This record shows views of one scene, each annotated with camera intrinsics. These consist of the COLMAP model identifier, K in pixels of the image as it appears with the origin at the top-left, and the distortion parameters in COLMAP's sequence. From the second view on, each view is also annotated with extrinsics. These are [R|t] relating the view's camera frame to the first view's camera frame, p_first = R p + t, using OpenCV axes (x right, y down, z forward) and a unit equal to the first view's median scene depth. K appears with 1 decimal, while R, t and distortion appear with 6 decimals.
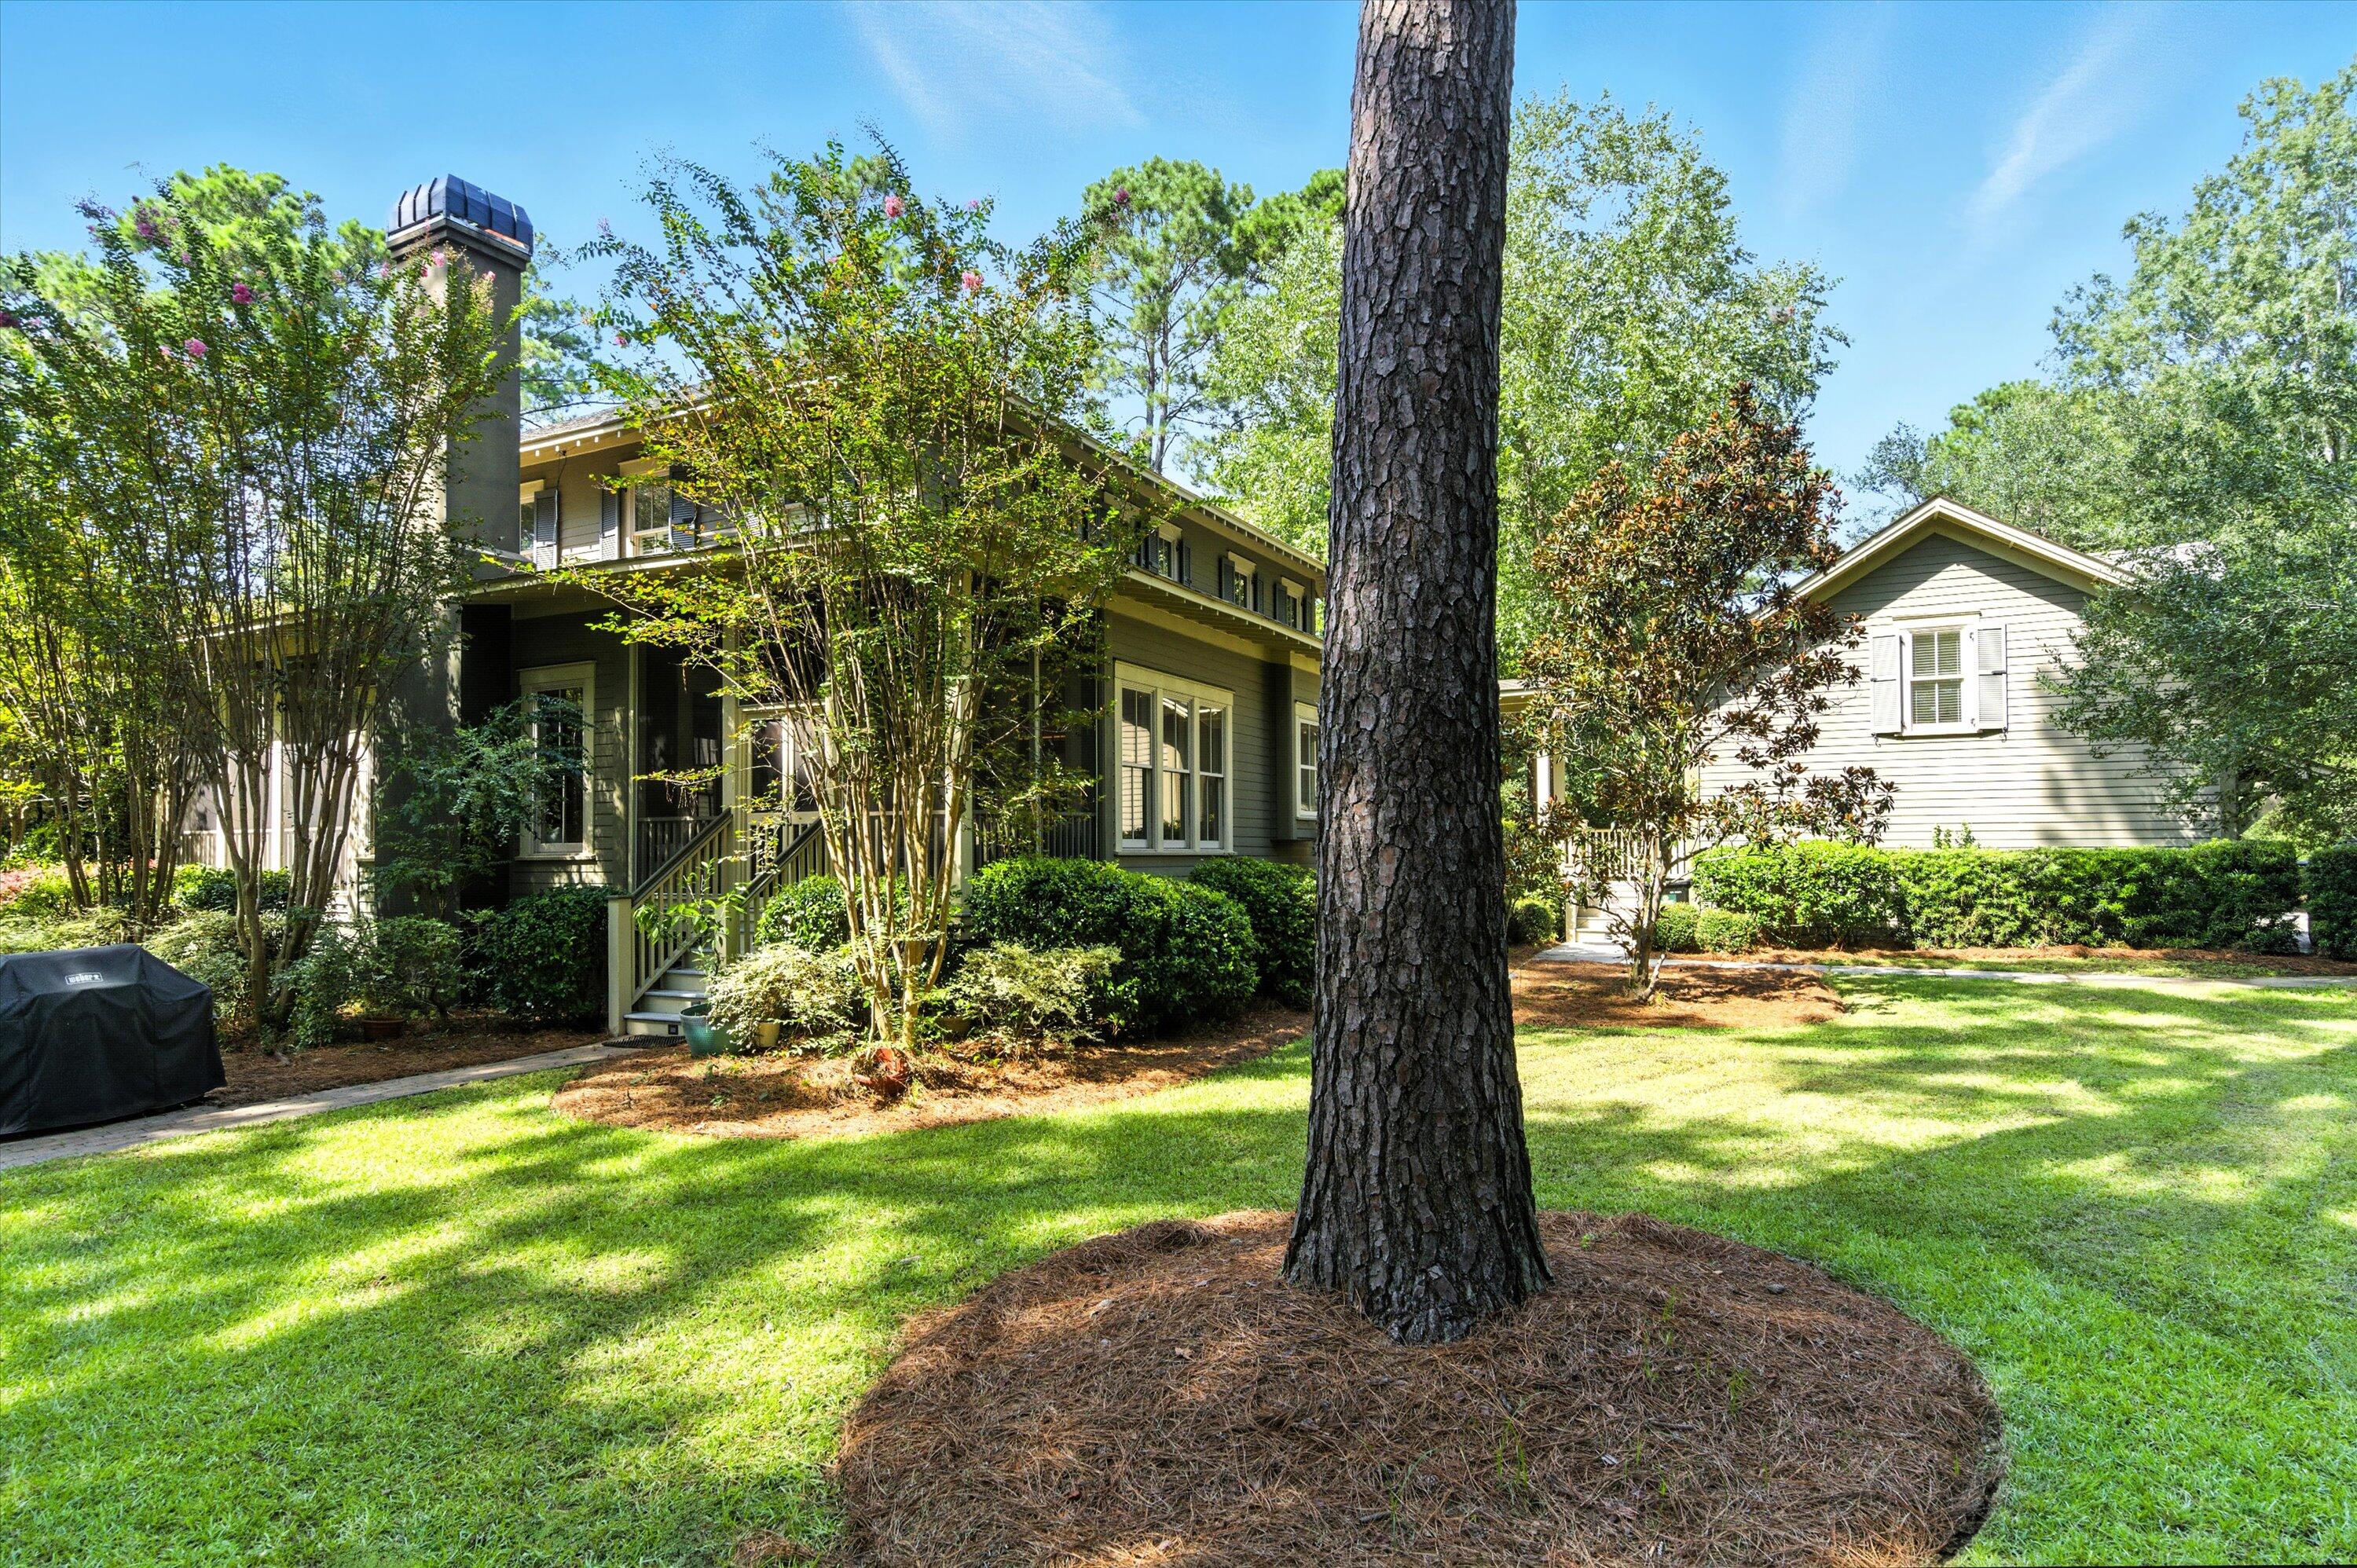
lens RADIAL K [[1129.3, 0, 1179.3], [0, 1129.3, 759.2], [0, 0, 1]] dist [0.021245, -0.014141]
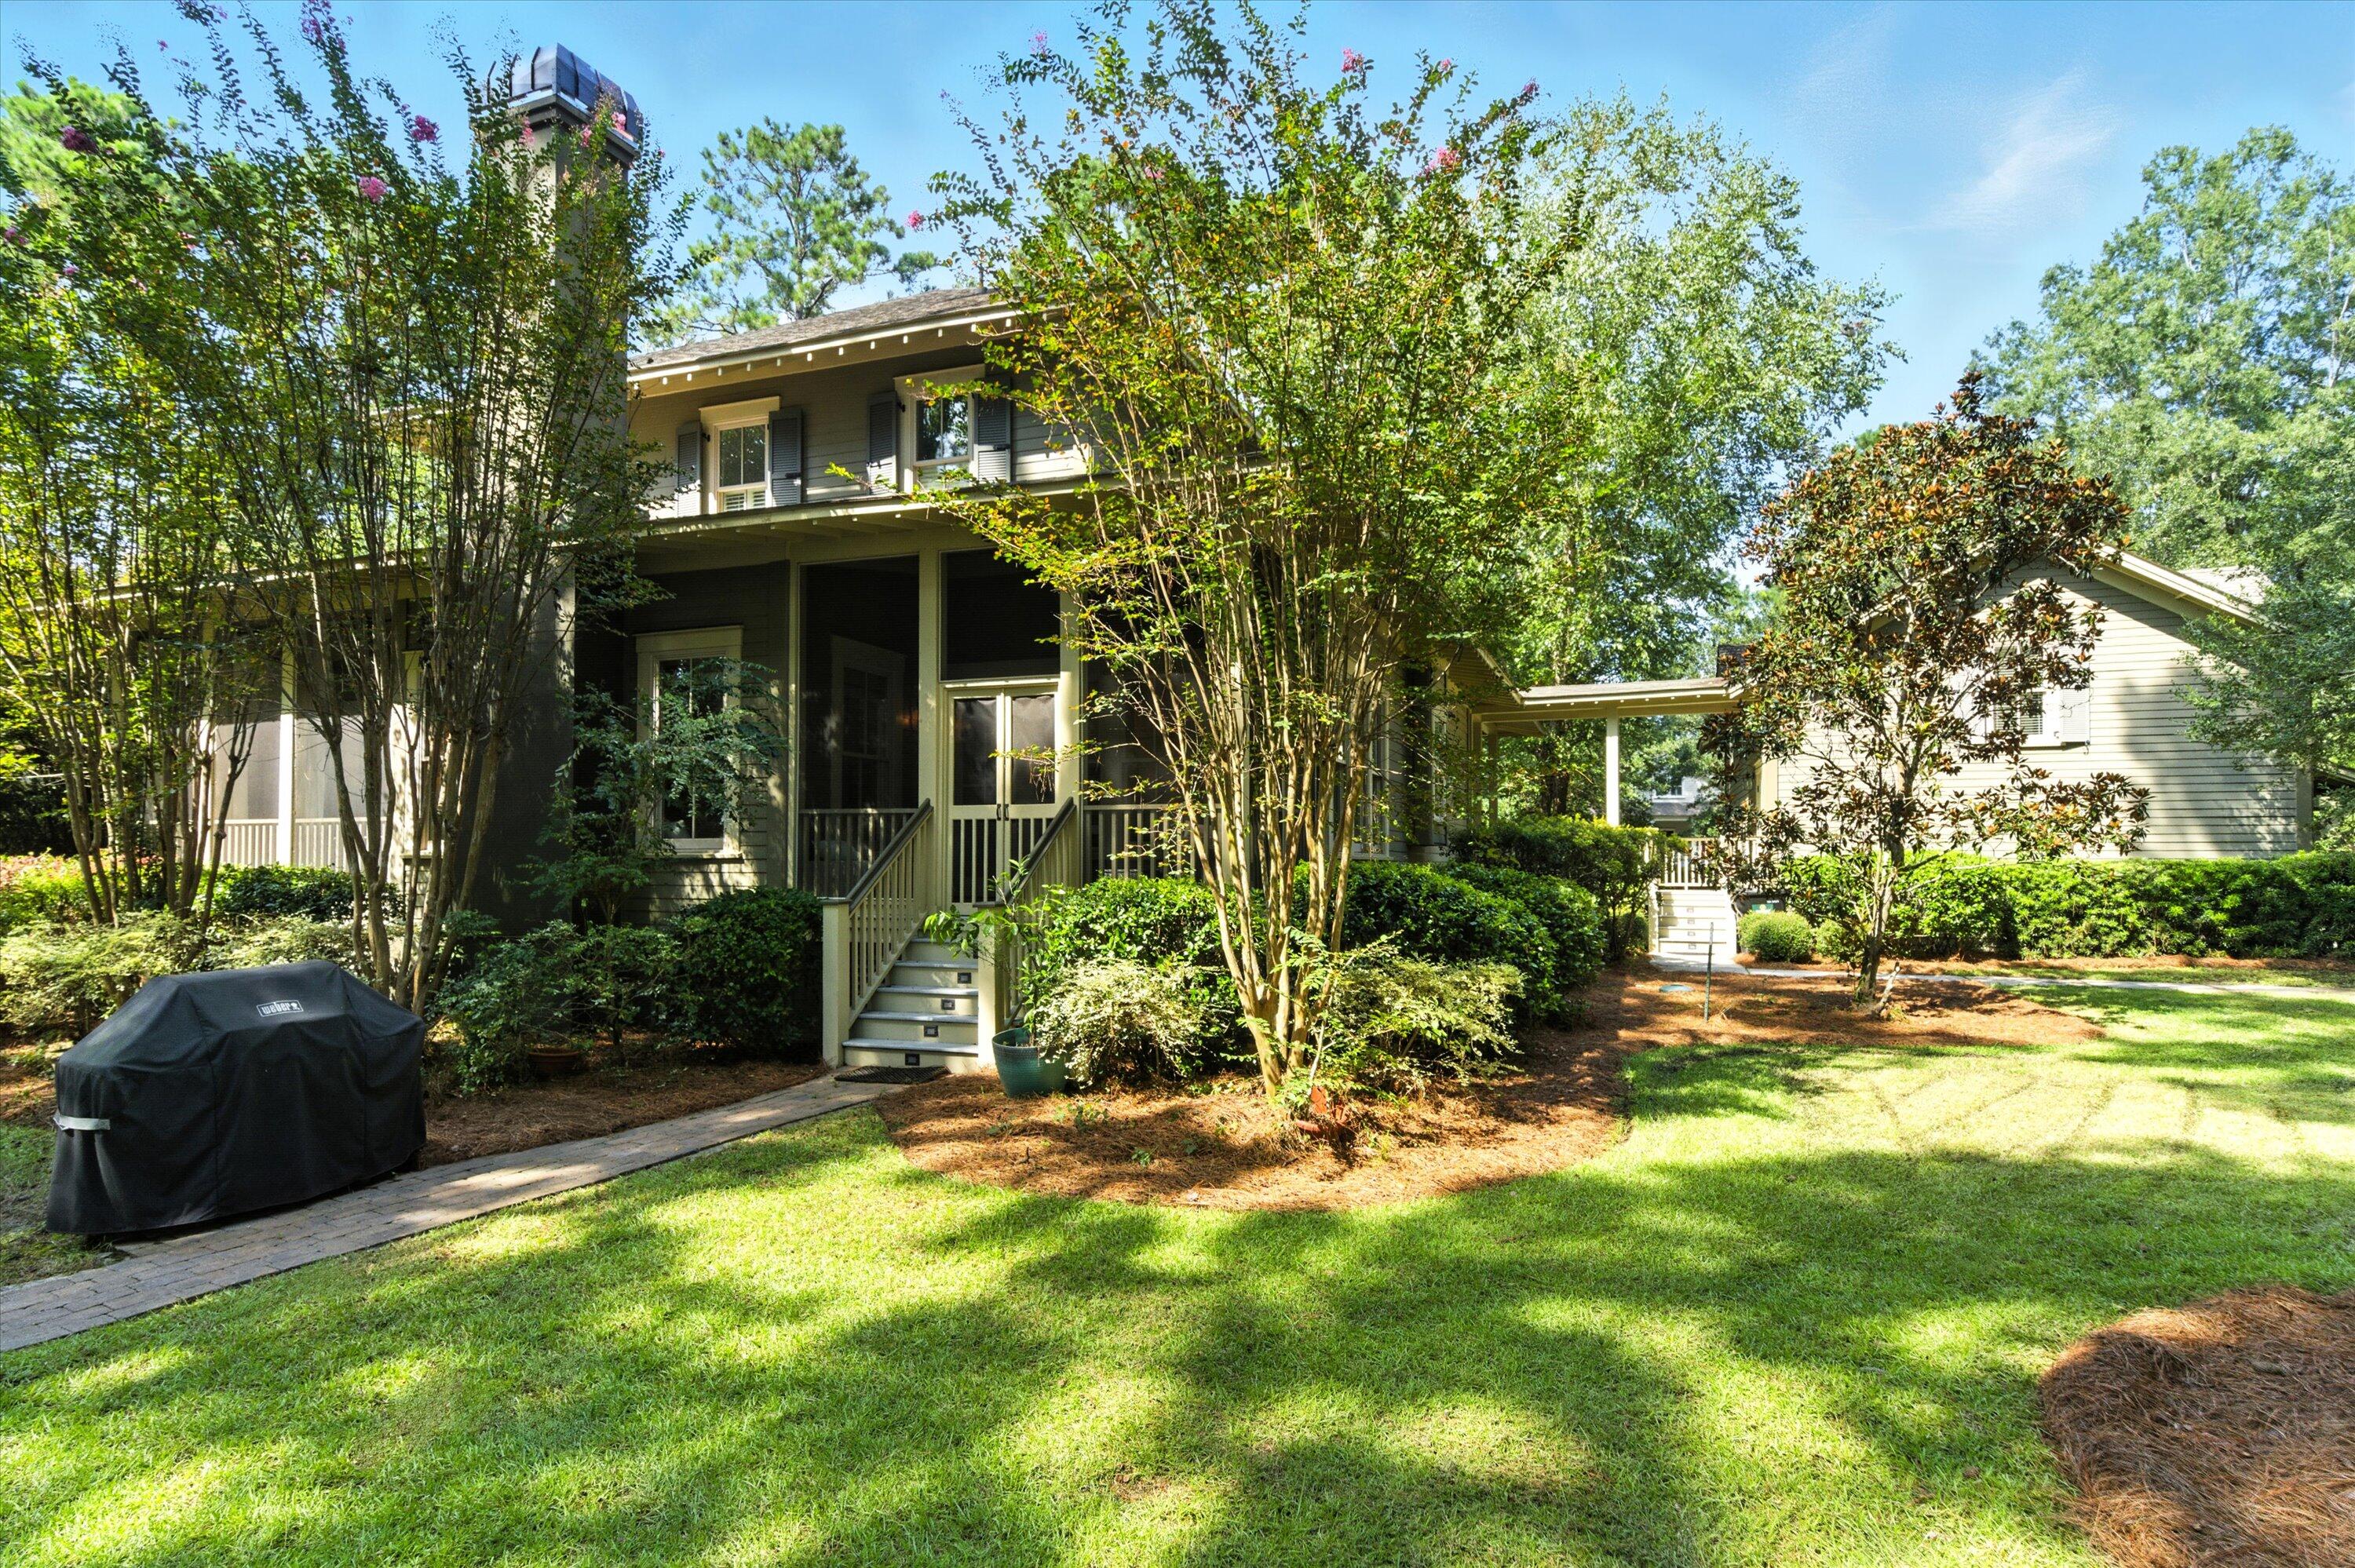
lens RADIAL K [[1118.7, 0, 1176.2], [0, 1118.7, 774.4], [0, 0, 1]] dist [0.013143, -0.007035]
pose [[0.994407, 0.015681, 0.104443, -0.224332], [-0.016172, 0.999862, 0.003853, 0.013837], [-0.104369, -0.005520, 0.994523, 0.102529]]
